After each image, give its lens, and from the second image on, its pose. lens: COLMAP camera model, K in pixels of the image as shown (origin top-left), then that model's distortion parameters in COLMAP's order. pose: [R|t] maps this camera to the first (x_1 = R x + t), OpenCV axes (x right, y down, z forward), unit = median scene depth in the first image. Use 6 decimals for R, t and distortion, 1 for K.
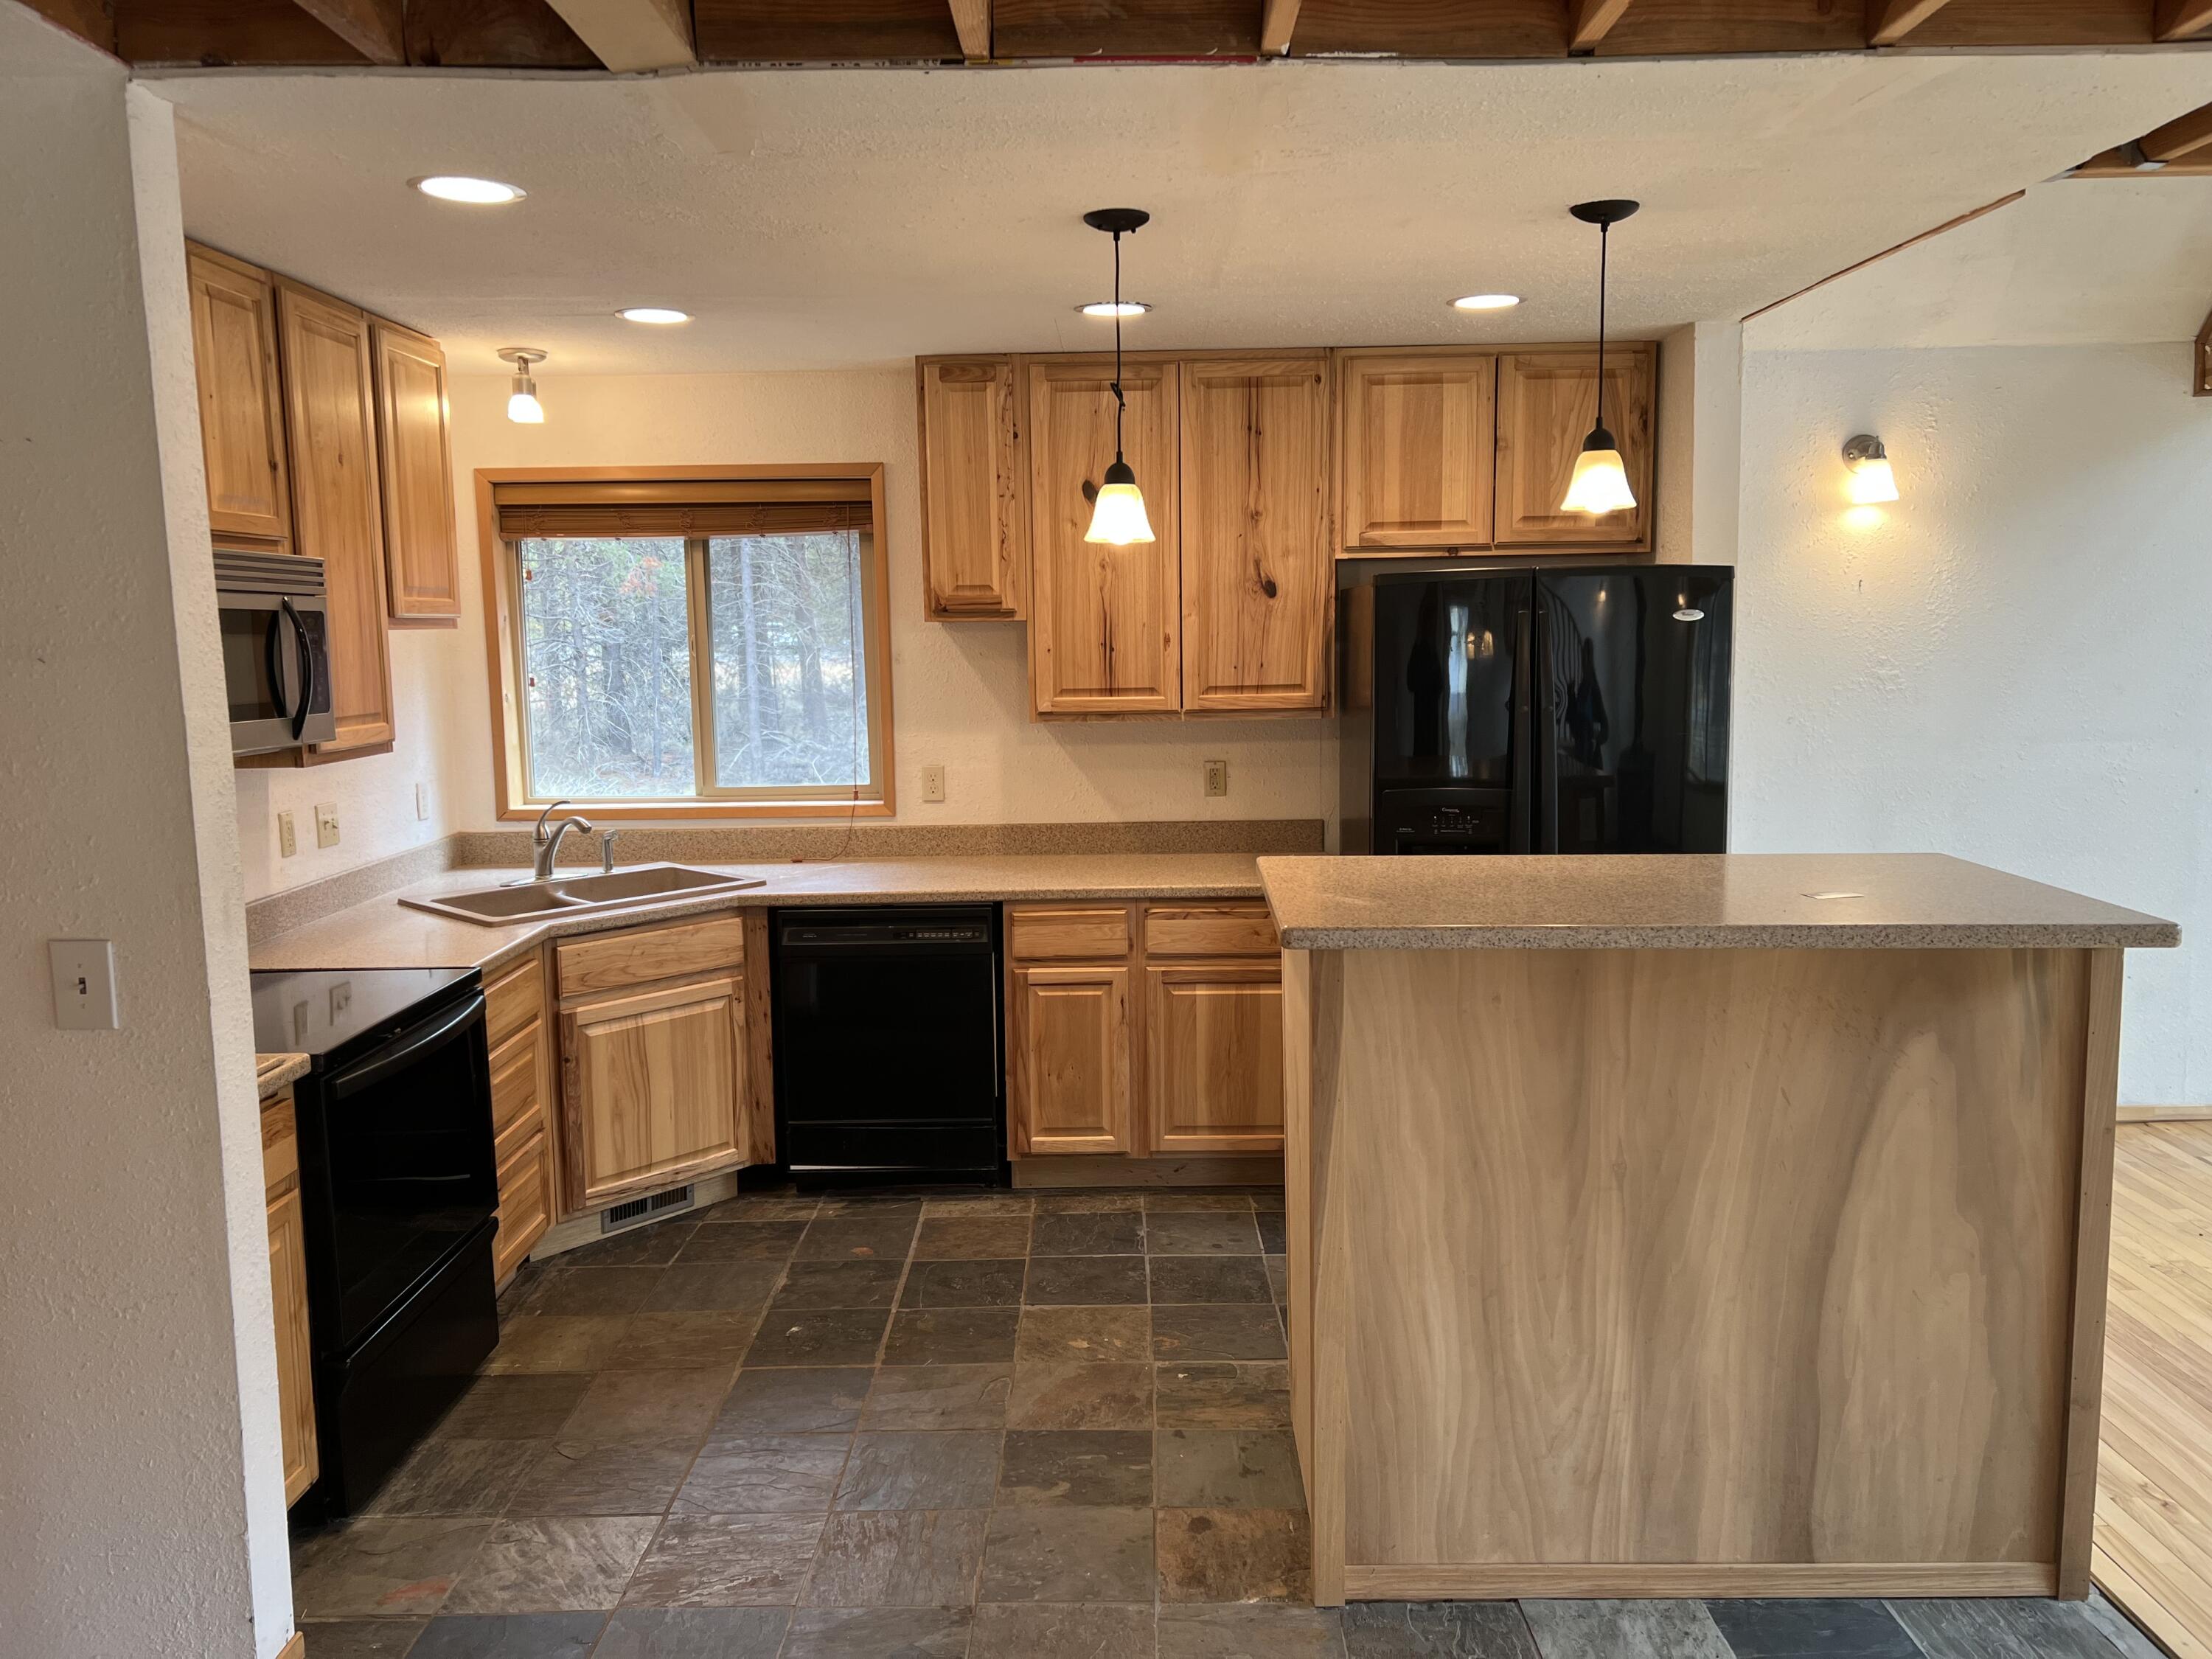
lens RADIAL K [[1707.3, 0, 1106.0], [0, 1707.3, 829.5], [0, 0, 1]] dist [0.060575, -0.001586]
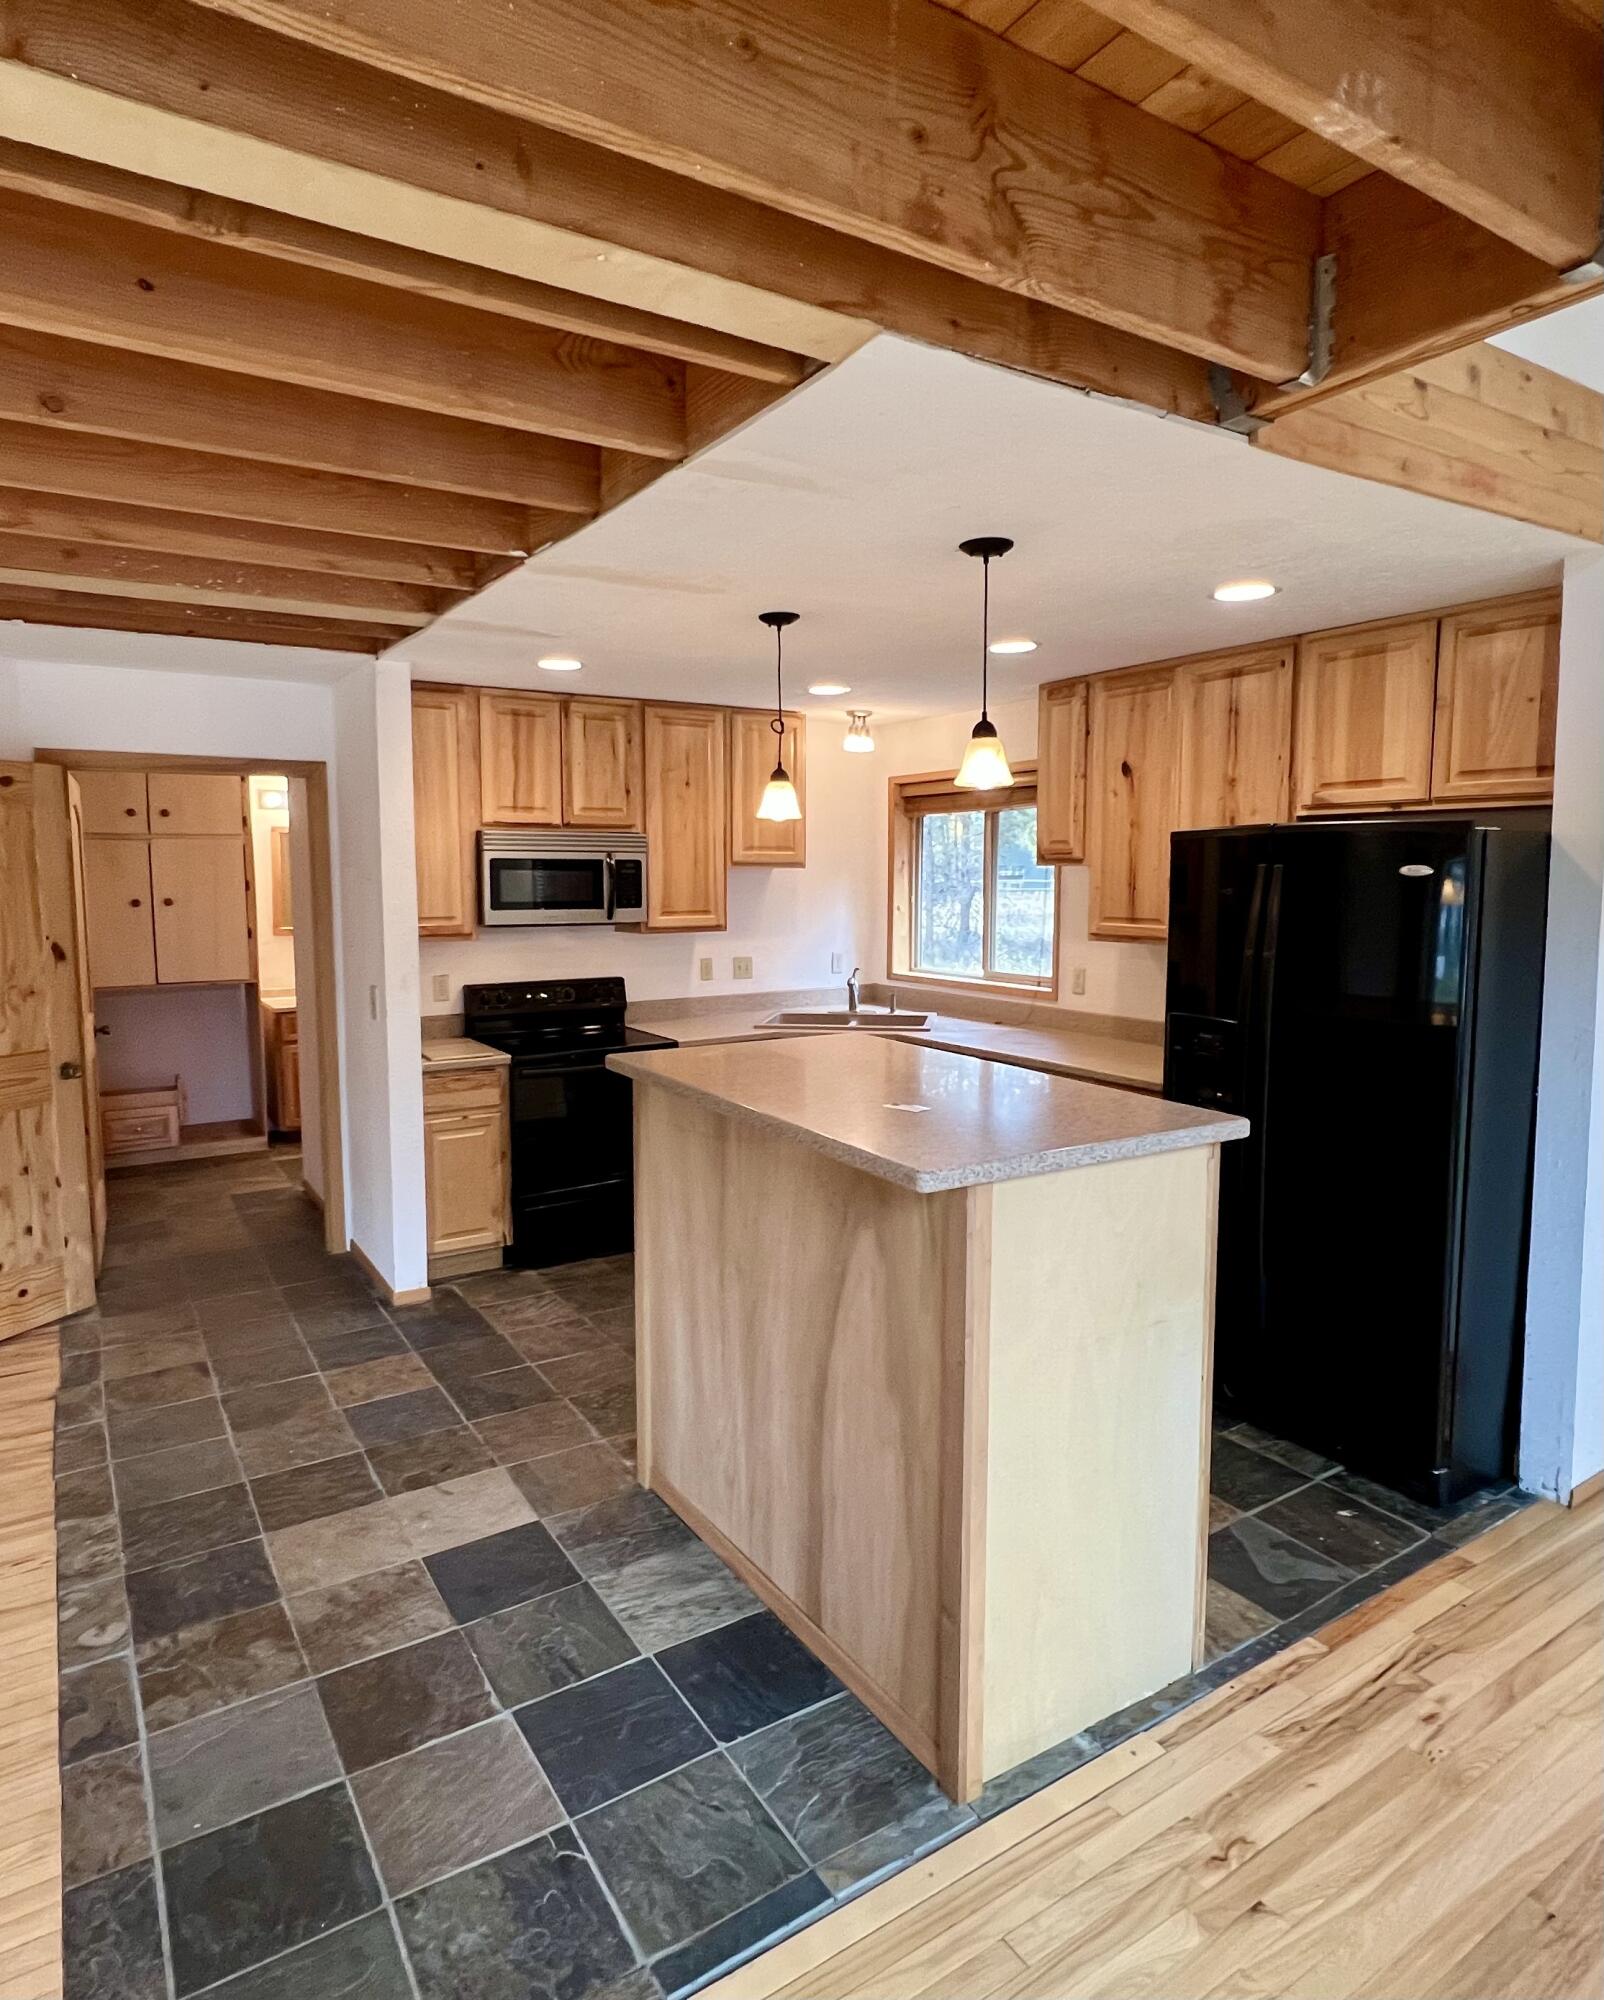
lens RADIAL K [[1164.7, 0, 770.3], [0, 1164.7, 994.7], [0, 0, 1]] dist [-0.005010, -0.000796]
pose [[0.533684, 0.104862, -0.839157, 0.622721], [-0.109525, 0.992496, 0.054368, -0.043228], [0.838562, 0.062893, 0.541164, 0.292117]]
